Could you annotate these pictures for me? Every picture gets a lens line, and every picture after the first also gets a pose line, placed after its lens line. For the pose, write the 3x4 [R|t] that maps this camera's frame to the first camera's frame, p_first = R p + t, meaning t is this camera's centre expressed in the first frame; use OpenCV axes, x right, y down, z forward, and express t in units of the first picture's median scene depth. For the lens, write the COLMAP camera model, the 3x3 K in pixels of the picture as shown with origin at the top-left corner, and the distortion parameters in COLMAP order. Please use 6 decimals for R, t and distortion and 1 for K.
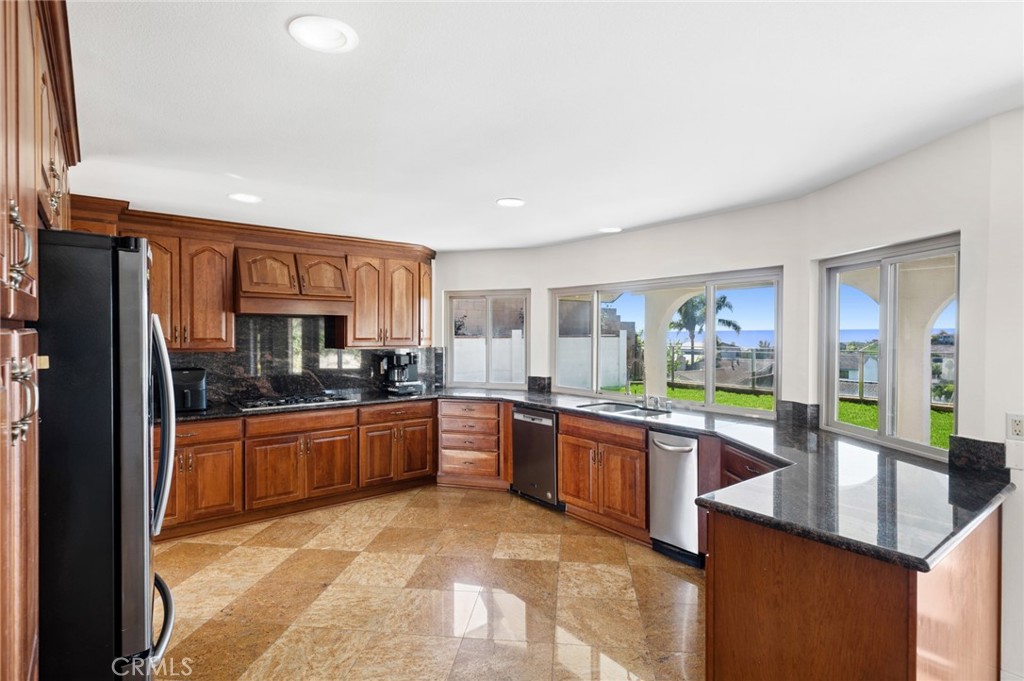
lens RADIAL K [[517.6, 0, 517.3], [0, 517.6, 342.7], [0, 0, 1]] dist [-0.001043, 0.000085]
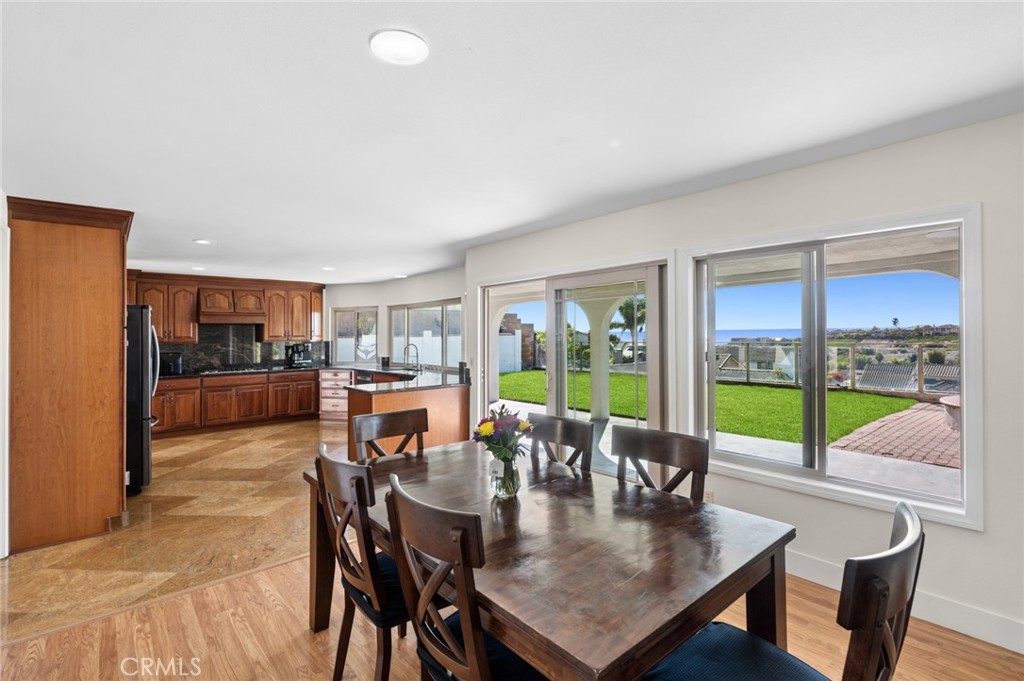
lens RADIAL K [[478.3, 0, 513.7], [0, 478.3, 329.4], [0, 0, 1]] dist [0.001229, -0.000338]
pose [[0.999480, -0.013456, 0.029311, 0.492245], [0.014294, 0.999490, -0.028570, 0.028634], [-0.028912, 0.028974, 0.999162, -0.690117]]
